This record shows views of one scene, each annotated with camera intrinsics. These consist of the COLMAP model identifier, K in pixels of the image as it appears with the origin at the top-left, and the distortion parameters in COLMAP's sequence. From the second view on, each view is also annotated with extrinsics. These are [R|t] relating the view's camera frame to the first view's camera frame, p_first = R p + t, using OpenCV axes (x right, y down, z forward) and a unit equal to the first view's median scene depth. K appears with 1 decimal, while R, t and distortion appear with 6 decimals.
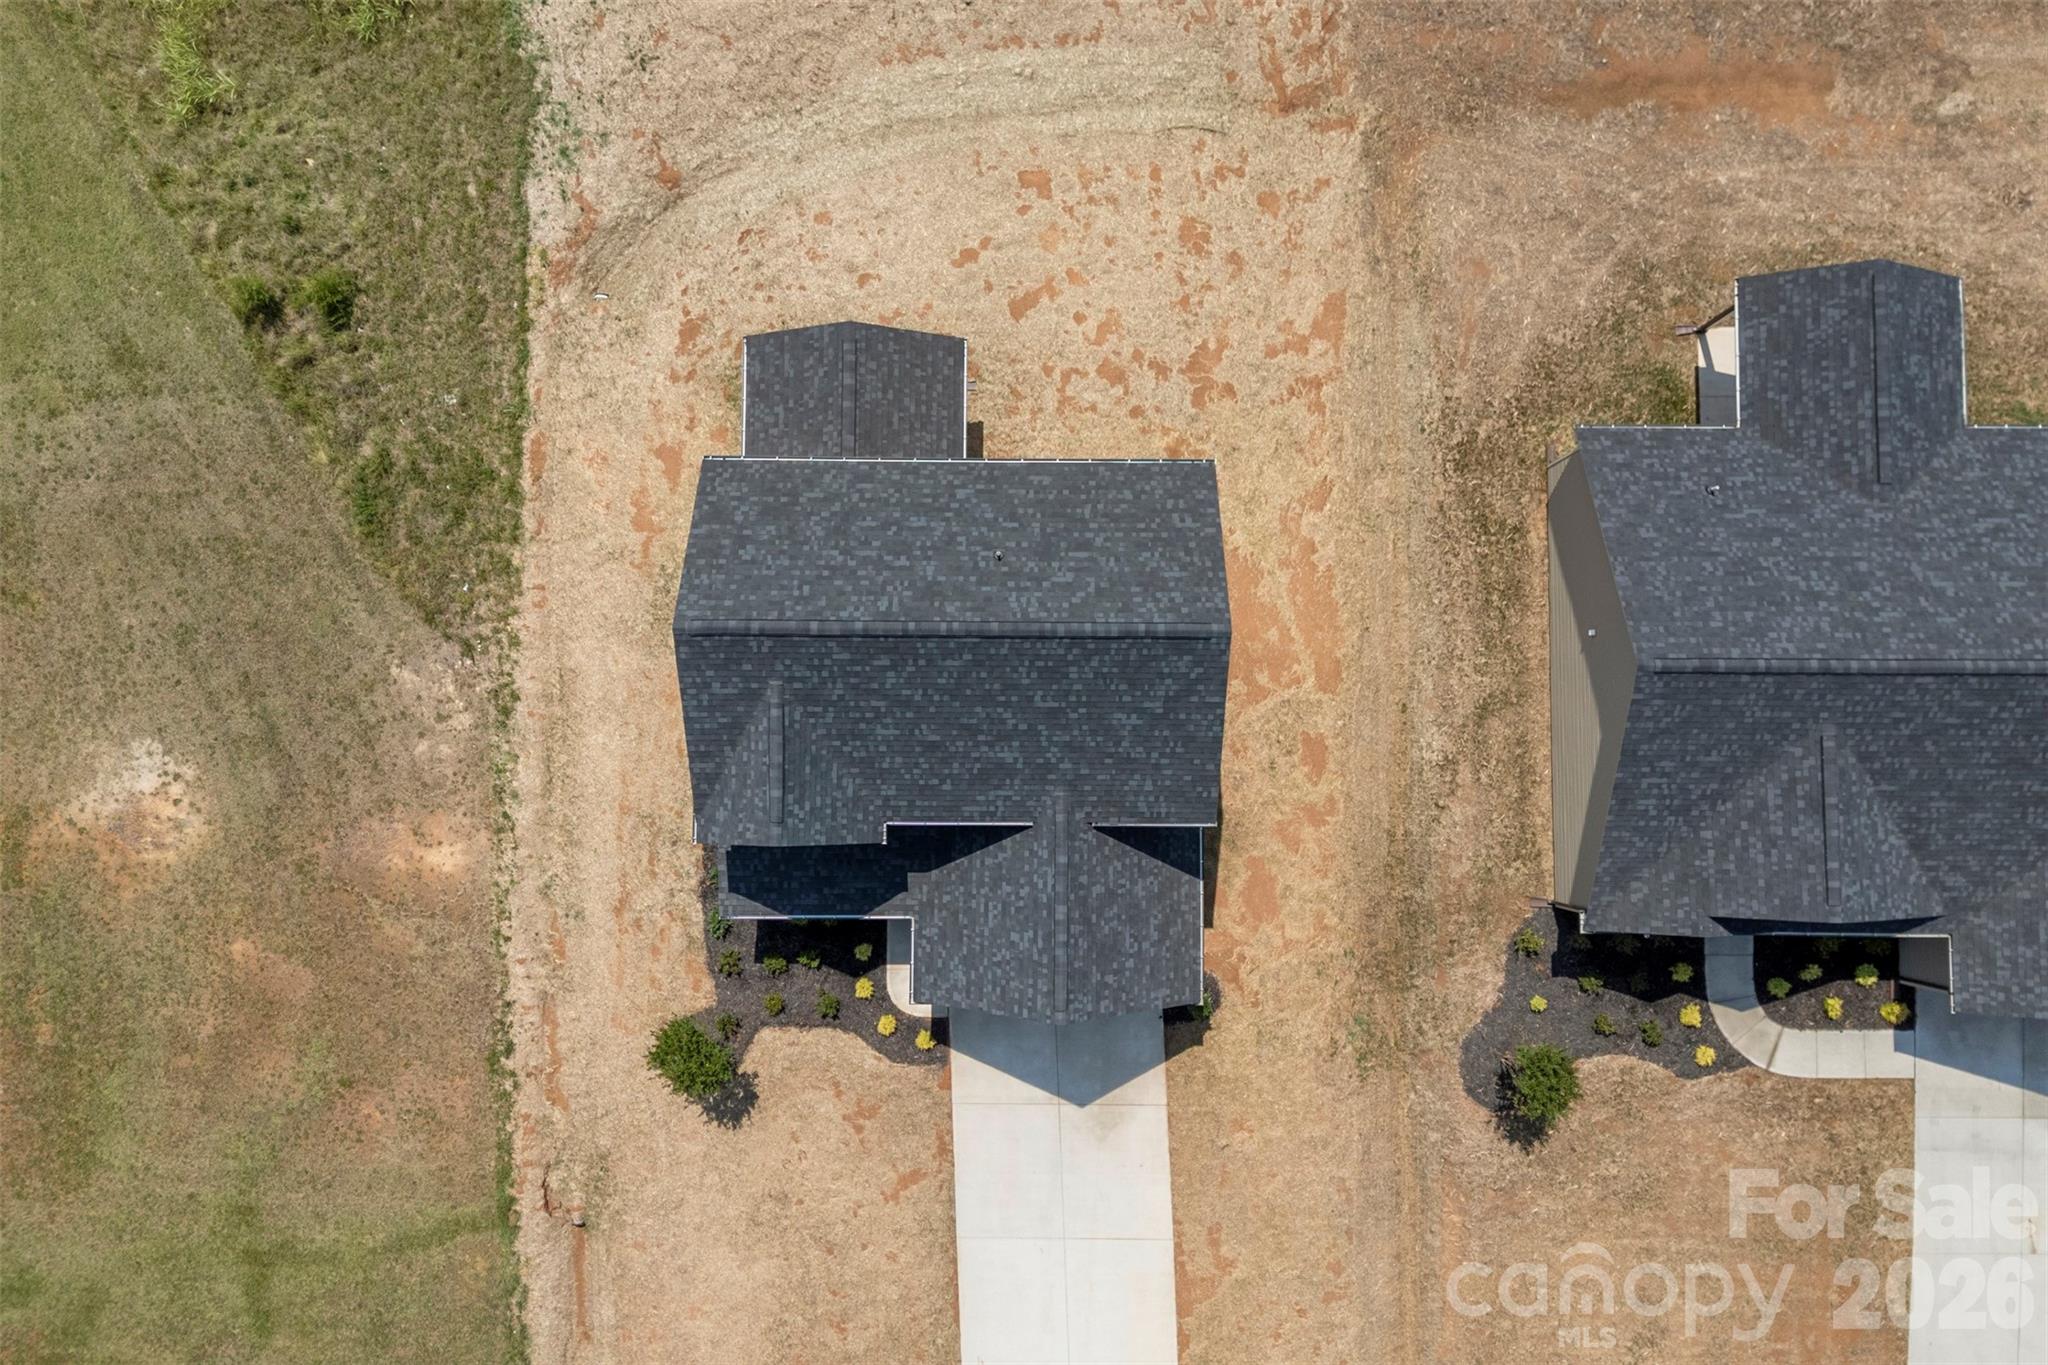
lens RADIAL K [[1511.3, 0, 1024.0], [0, 1511.3, 682.5], [0, 0, 1]] dist [0.062078, -0.044232]
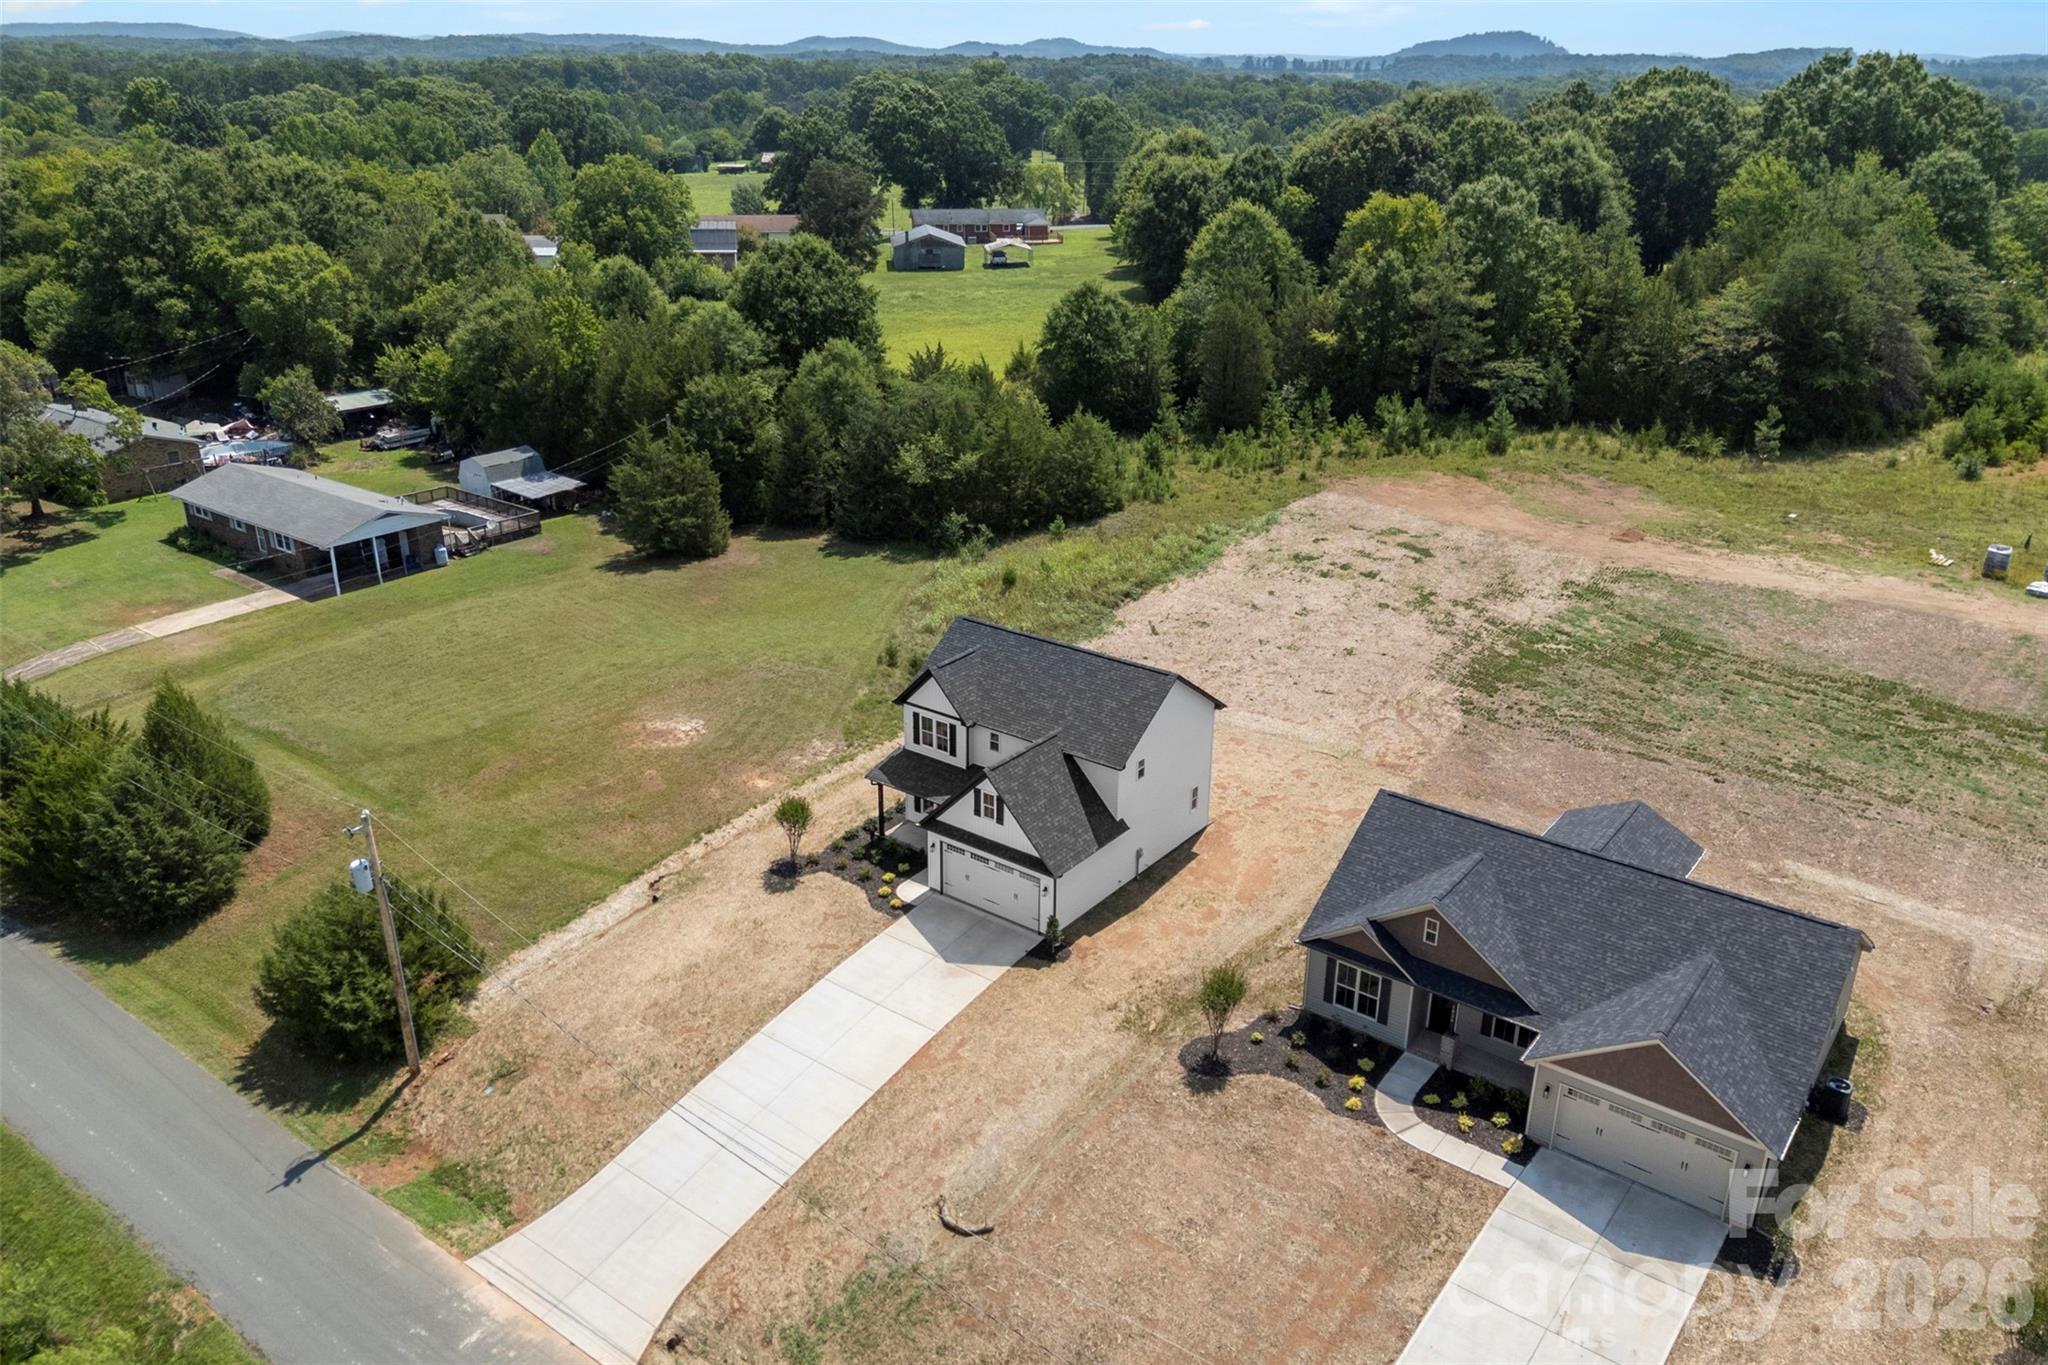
lens RADIAL K [[1505.6, 0, 1021.2], [0, 1505.6, 674.1], [0, 0, 1]] dist [0.101421, -0.120799]
pose [[0.800152, 0.229068, -0.554332, 0.837399], [-0.599085, 0.350224, -0.720028, 1.184999], [0.029205, 0.908224, 0.417464, 0.141627]]
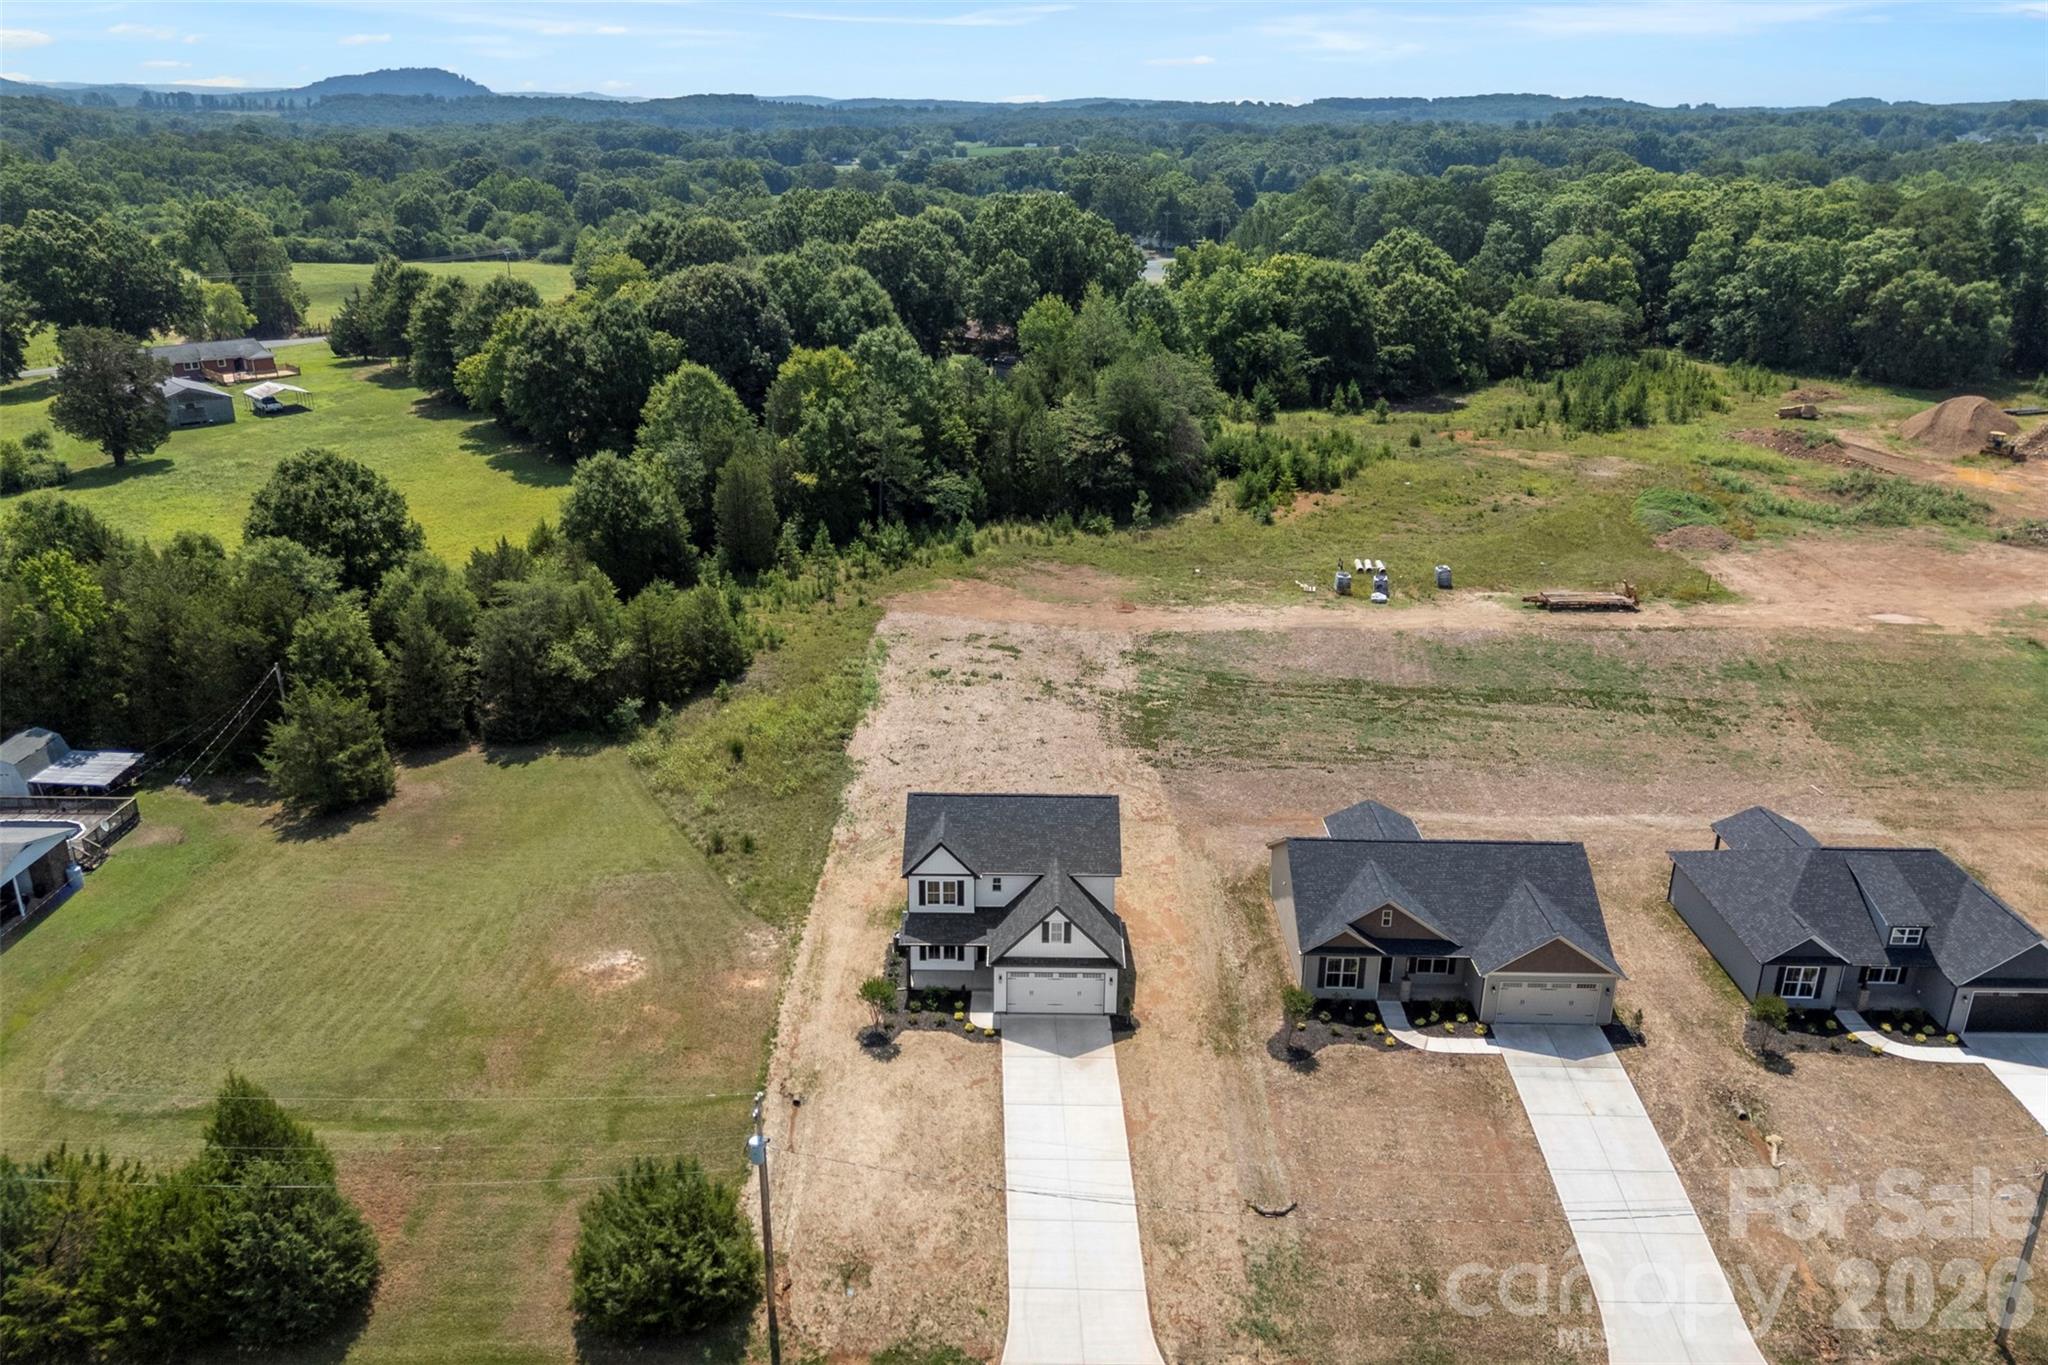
lens RADIAL K [[1505.6, 0, 1021.2], [0, 1505.6, 674.1], [0, 0, 1]] dist [0.101421, -0.120799]
pose [[0.999964, 0.008066, -0.002470, -0.022738], [-0.005534, 0.406207, -0.913764, 1.811990], [-0.006367, 0.913746, 0.406237, -0.207400]]
